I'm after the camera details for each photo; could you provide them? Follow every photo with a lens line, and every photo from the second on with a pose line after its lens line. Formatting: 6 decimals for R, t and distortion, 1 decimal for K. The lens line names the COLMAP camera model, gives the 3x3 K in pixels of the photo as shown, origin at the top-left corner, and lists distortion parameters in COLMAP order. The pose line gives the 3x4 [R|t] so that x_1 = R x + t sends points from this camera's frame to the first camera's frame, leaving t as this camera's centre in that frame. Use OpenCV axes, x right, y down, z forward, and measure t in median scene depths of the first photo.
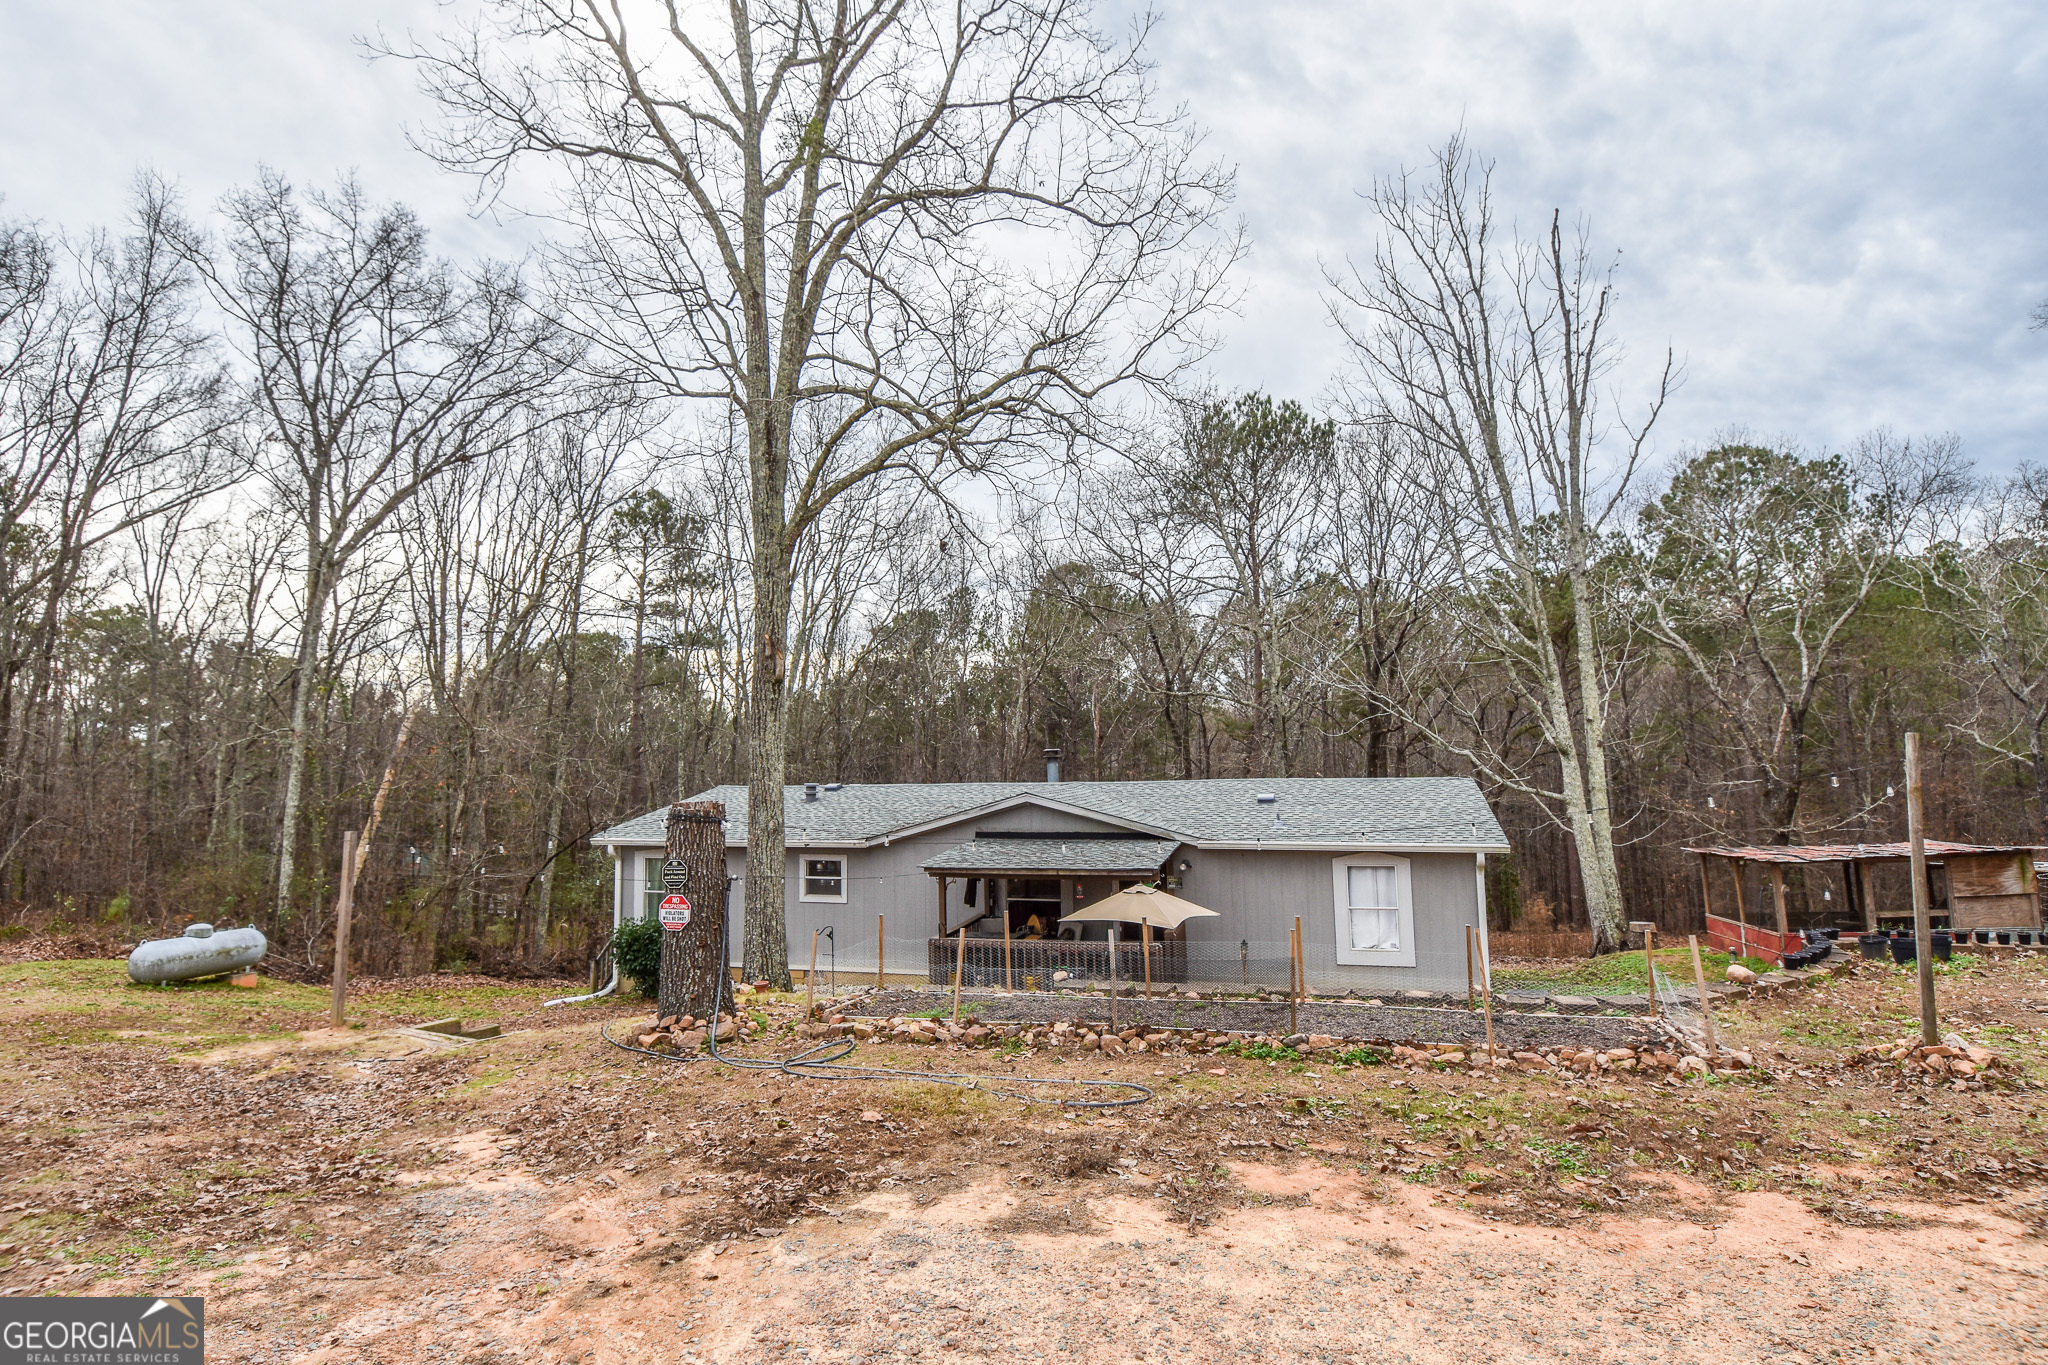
lens RADIAL K [[1070.9, 0, 1021.8], [0, 1070.9, 674.5], [0, 0, 1]] dist [0.045273, -0.049446]
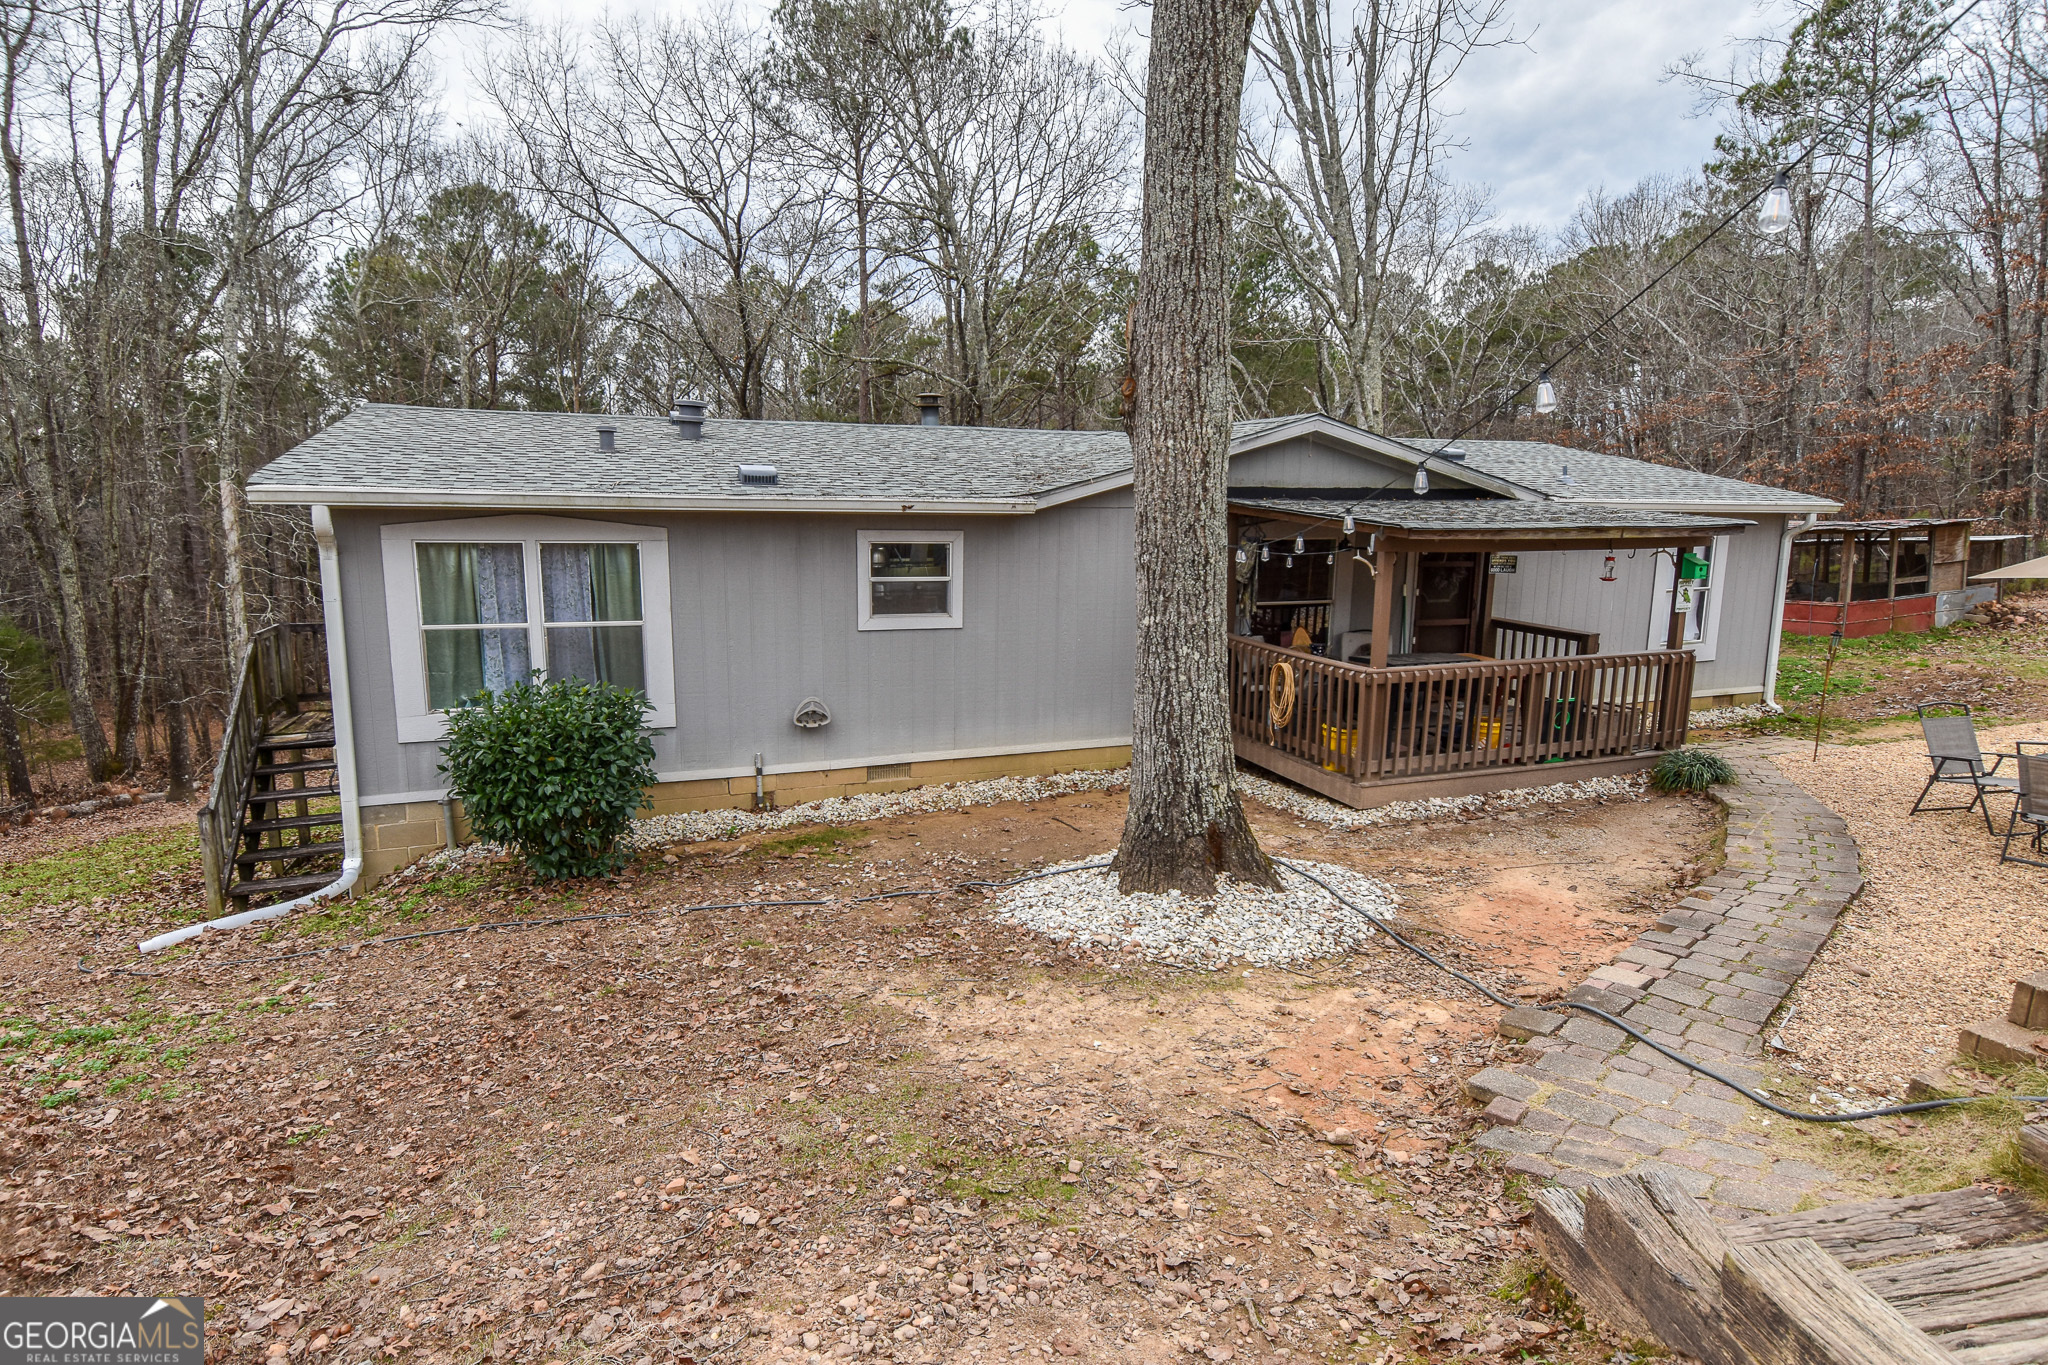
lens RADIAL K [[1070.9, 0, 1021.8], [0, 1070.9, 674.5], [0, 0, 1]] dist [0.045273, -0.049446]
pose [[0.797409, -0.075360, 0.598715, -0.412235], [-0.067562, 0.974784, 0.212679, 0.118798], [-0.599645, -0.210042, 0.772210, 0.558412]]
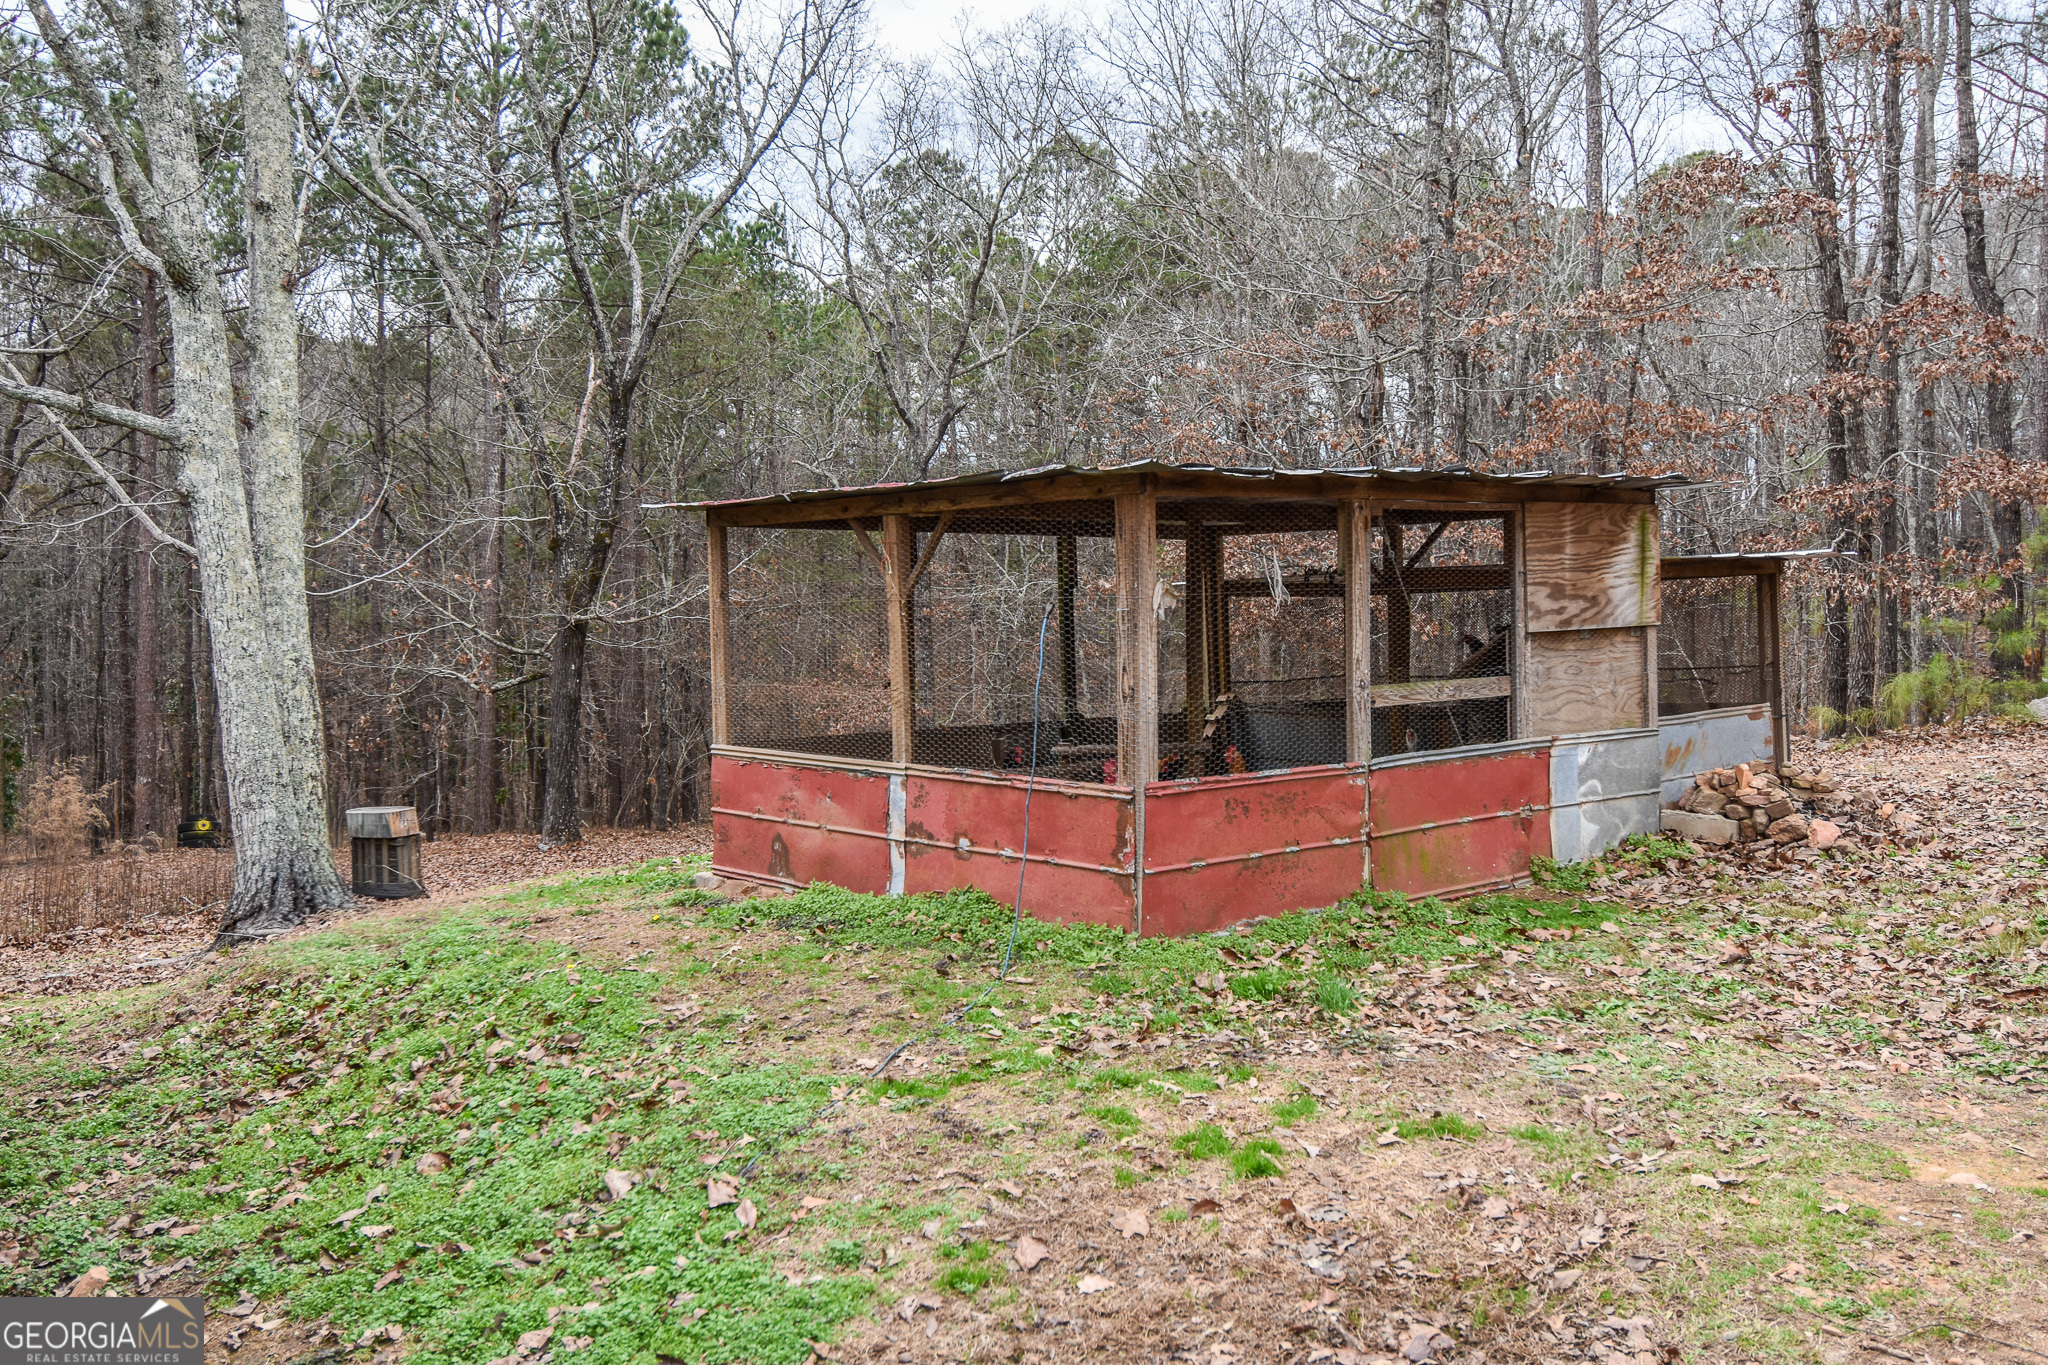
lens RADIAL K [[1782.0, 0, 1020.5], [0, 1782.0, 669.2], [0, 0, 1]] dist [0.068452, -0.075831]
pose [[0.602138, -0.004307, 0.798380, 0.316380], [-0.101742, 0.991419, 0.082082, 0.153712], [-0.791883, -0.130654, 0.596533, 0.659012]]
